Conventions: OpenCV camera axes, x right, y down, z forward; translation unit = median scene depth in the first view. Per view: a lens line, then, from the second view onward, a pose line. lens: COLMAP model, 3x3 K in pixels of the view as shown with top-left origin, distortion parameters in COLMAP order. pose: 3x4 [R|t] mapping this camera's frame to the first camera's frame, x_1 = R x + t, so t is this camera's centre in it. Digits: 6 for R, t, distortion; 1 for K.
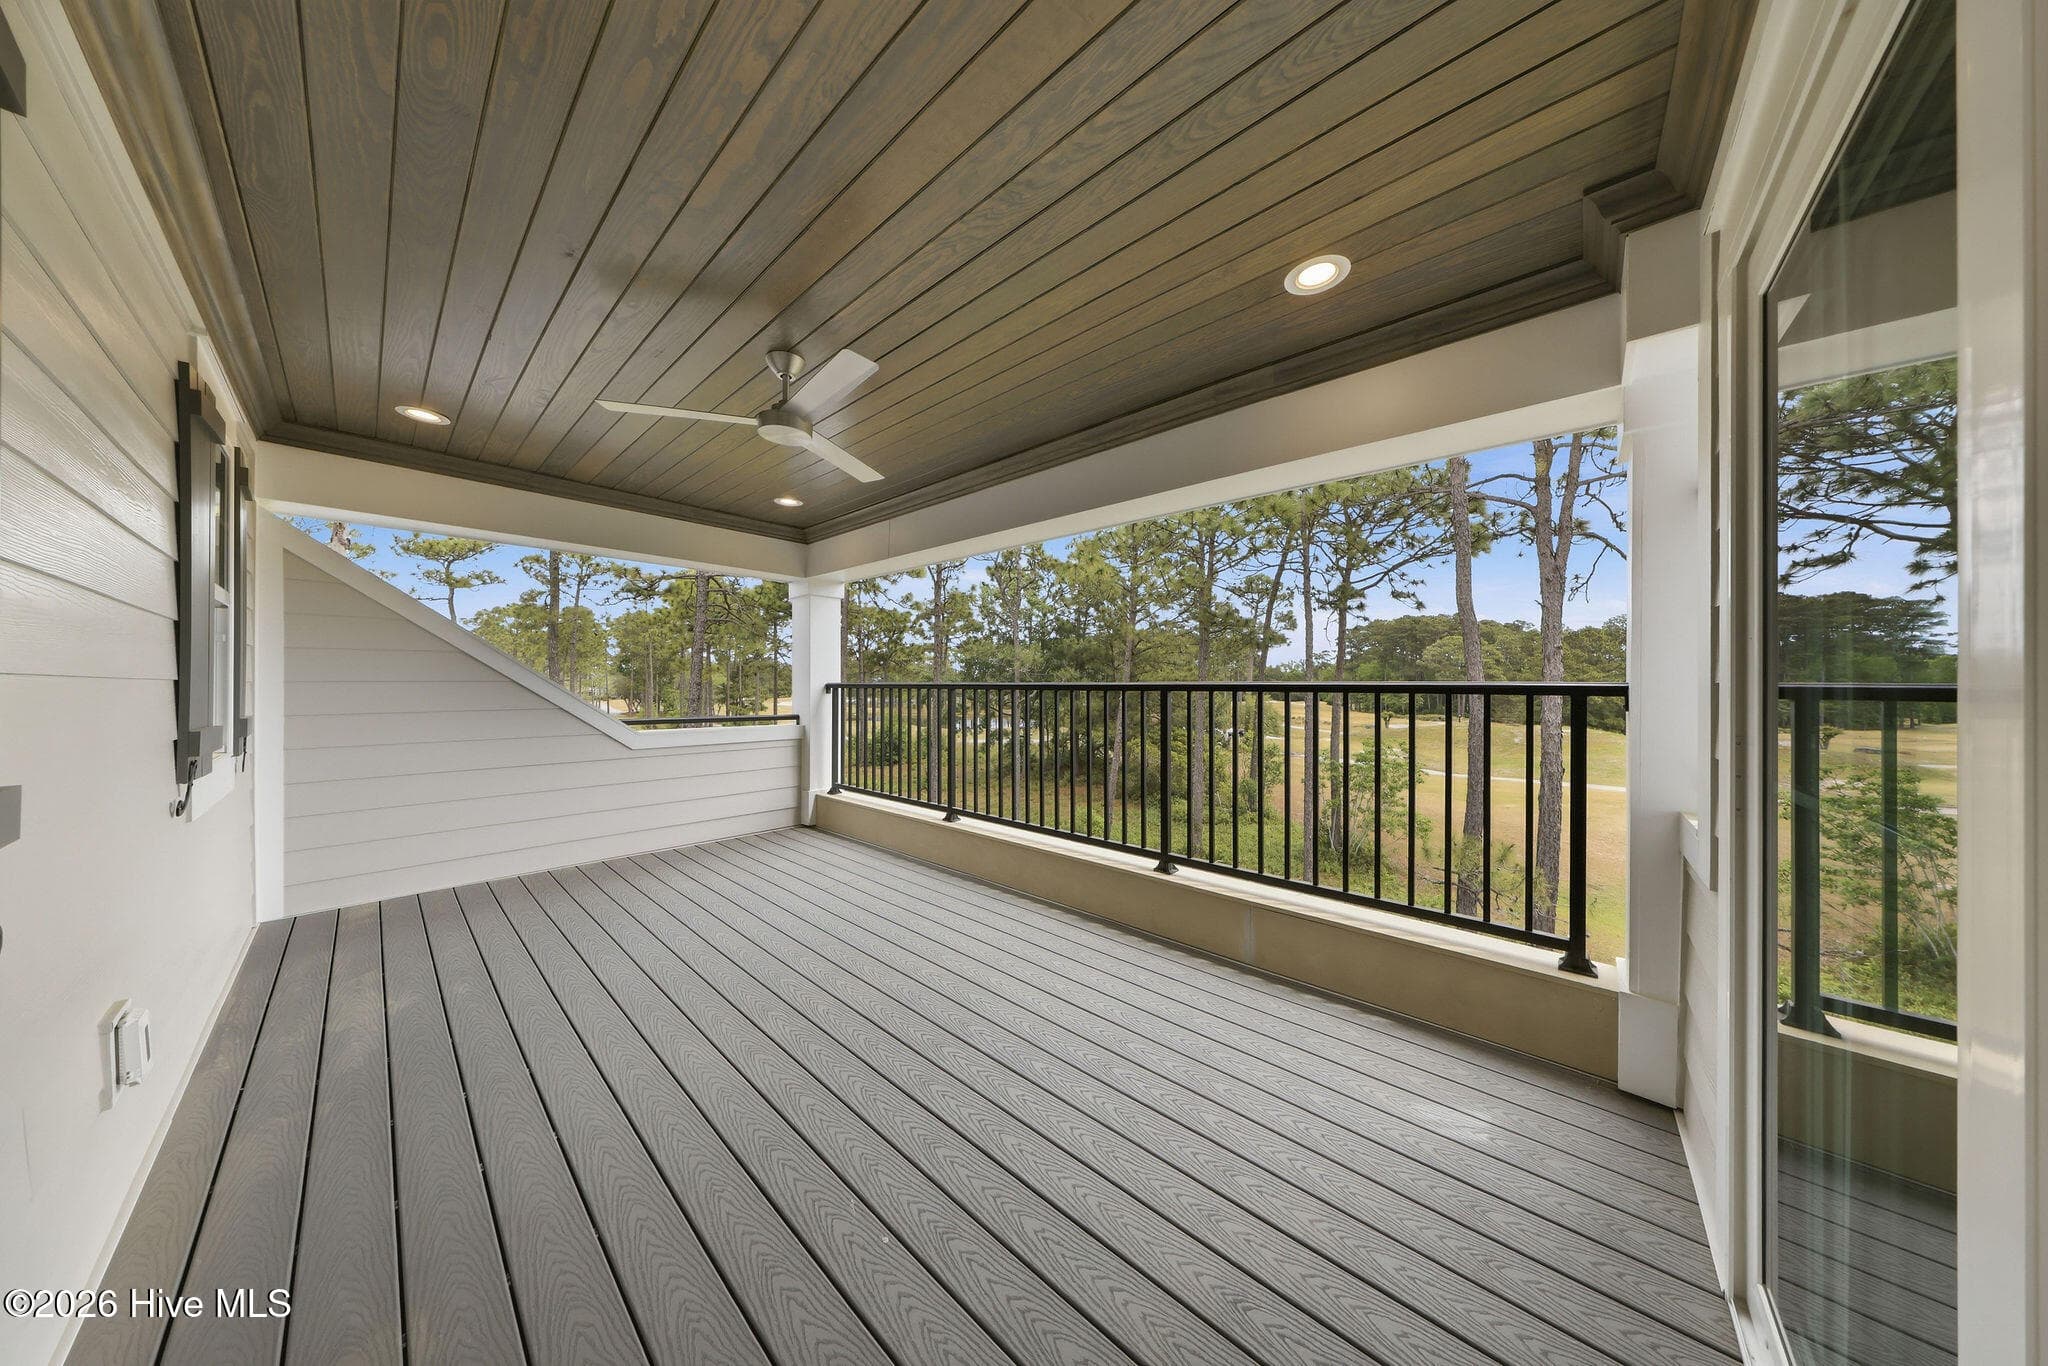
lens RADIAL K [[602.9, 0, 1026.6], [0, 602.9, 688.9], [0, 0, 1]] dist [0.002507, 0.000238]
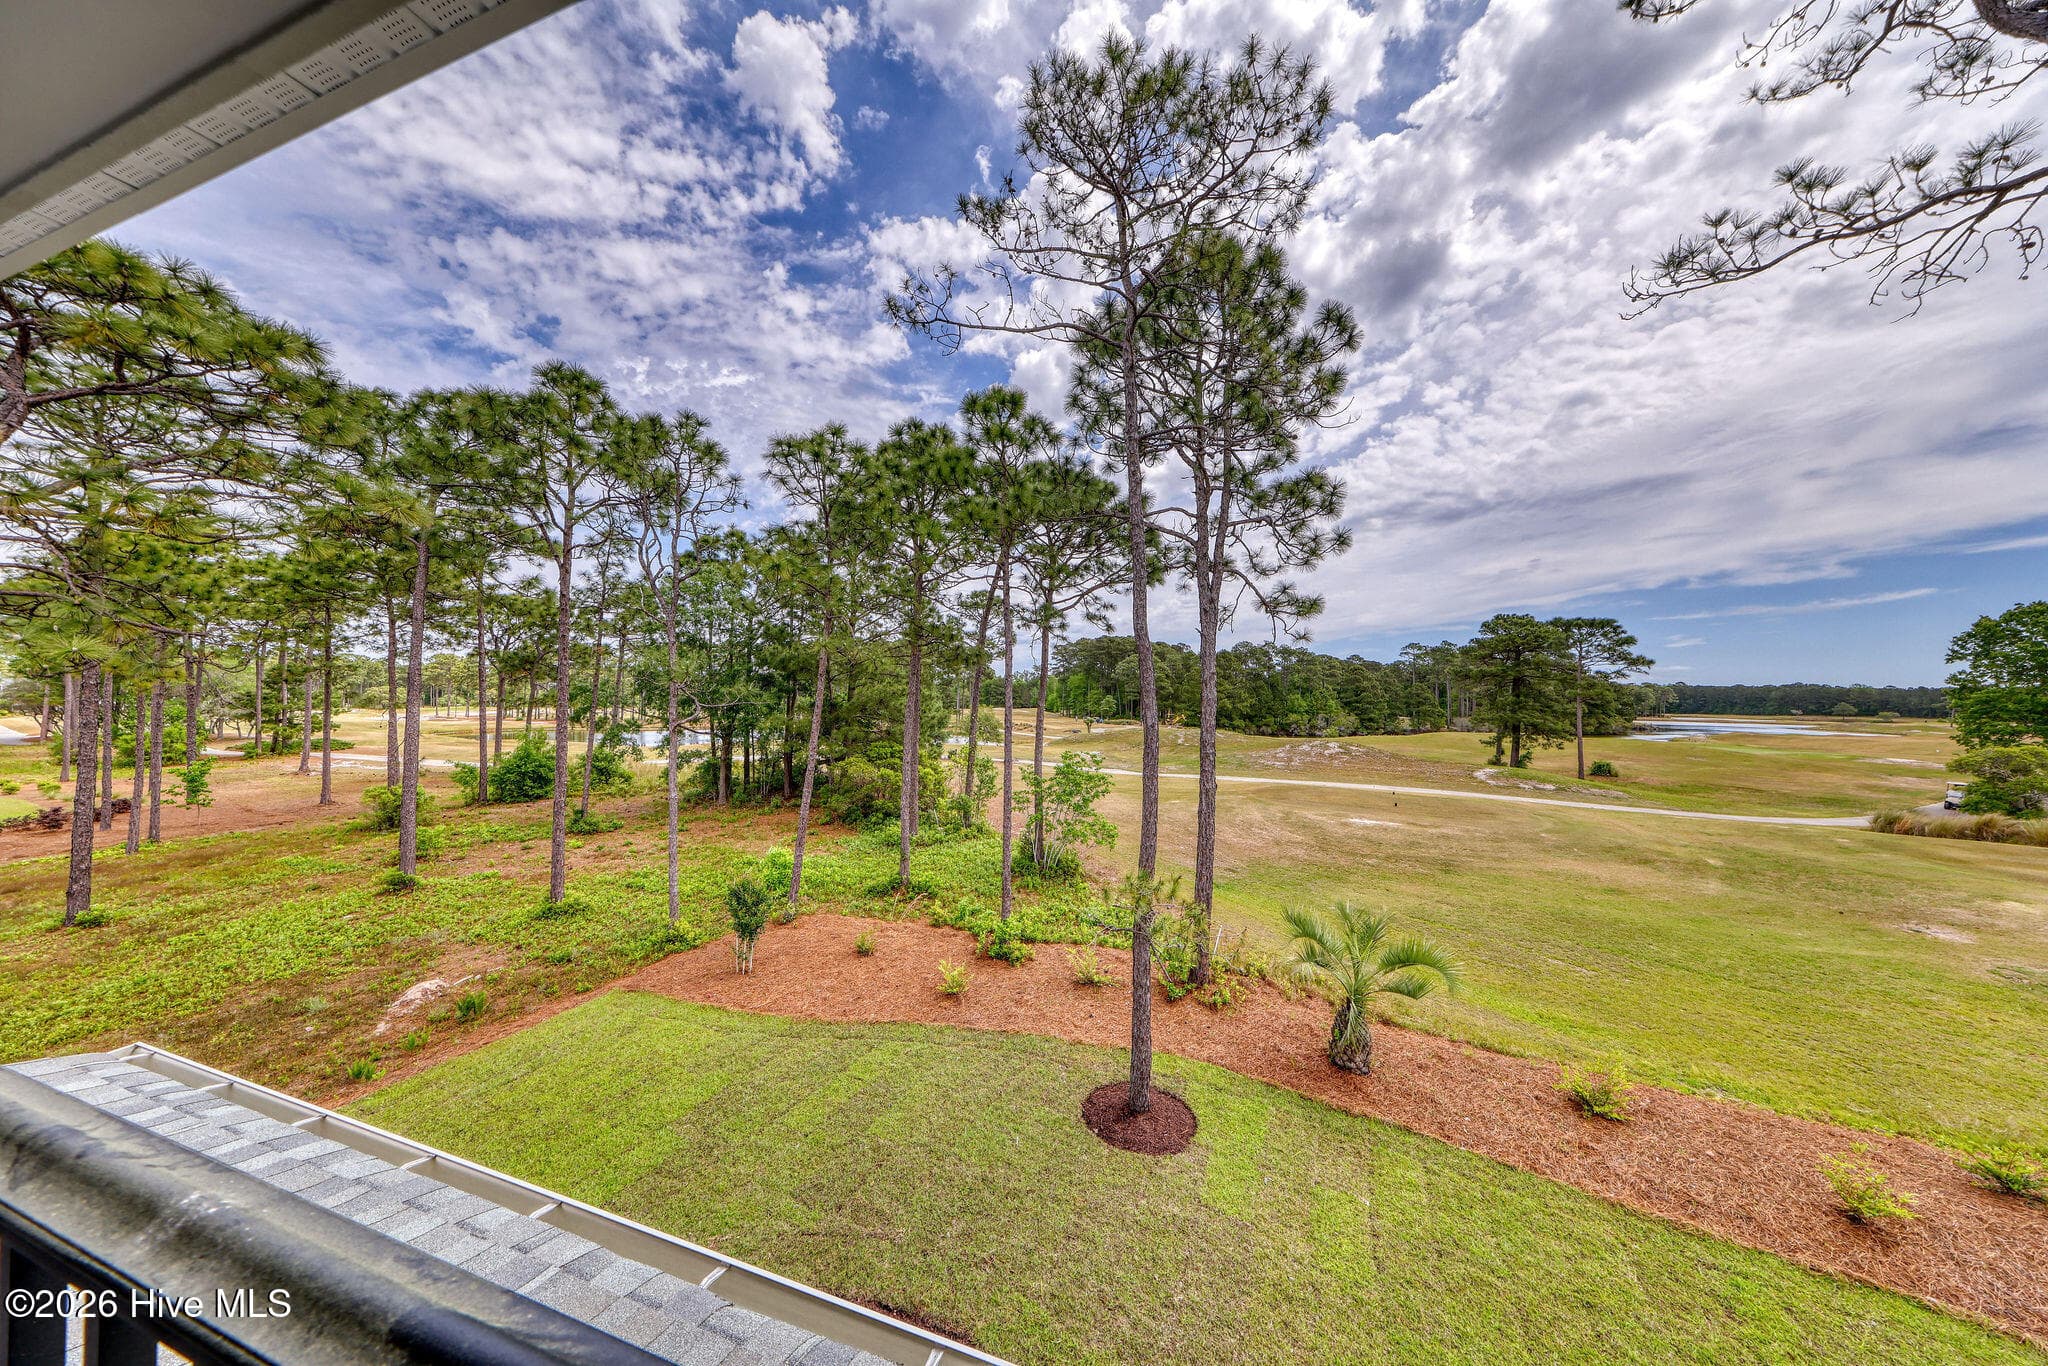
lens RADIAL K [[594.6, 0, 1024.1], [0, 594.6, 689.2], [0, 0, 1]] dist [-0.000628, 0.000538]
pose [[0.910525, 0.005623, 0.413416, 0.076187], [-0.000507, 0.999922, -0.012483, -0.015519], [-0.413454, 0.011156, 0.910457, 0.100224]]
